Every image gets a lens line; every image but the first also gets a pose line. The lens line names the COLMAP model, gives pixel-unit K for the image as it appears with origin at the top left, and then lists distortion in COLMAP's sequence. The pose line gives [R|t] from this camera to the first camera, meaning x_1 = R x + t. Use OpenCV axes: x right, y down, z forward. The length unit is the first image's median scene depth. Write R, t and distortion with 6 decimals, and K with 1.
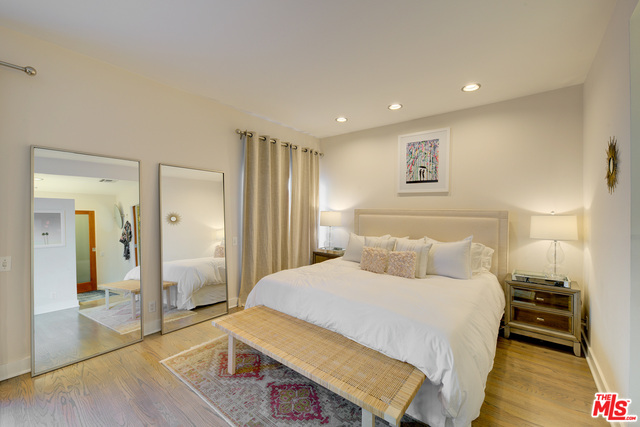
lens RADIAL K [[256.3, 0, 320.0], [0, 256.3, 213.5], [0, 0, 1]] dist [-0.000394, -0.000022]
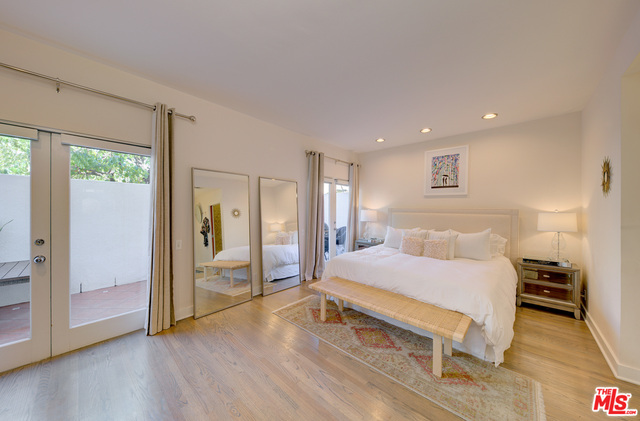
lens RADIAL K [[217.2, 0, 318.4], [0, 217.2, 211.3], [0, 0, 1]] dist [0.000477, -0.000174]
pose [[0.997517, -0.000638, -0.070422, -0.225794], [0.000563, 0.999999, -0.001080, -0.000364], [0.070422, 0.001037, 0.997517, -0.192427]]
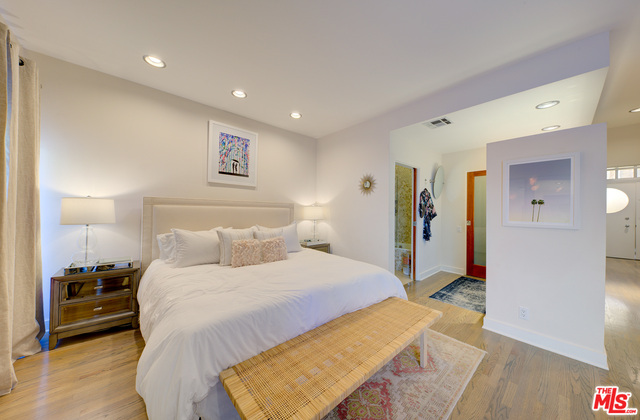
lens RADIAL K [[218.6, 0, 320.0], [0, 218.6, 210.0], [0, 0, 1]] dist [0.016819, -0.000029]
pose [[0.153051, -0.004662, 0.988207, -0.623291], [-0.005088, 0.999972, 0.005506, 0.022937], [-0.988205, -0.005871, 0.153023, 0.715588]]
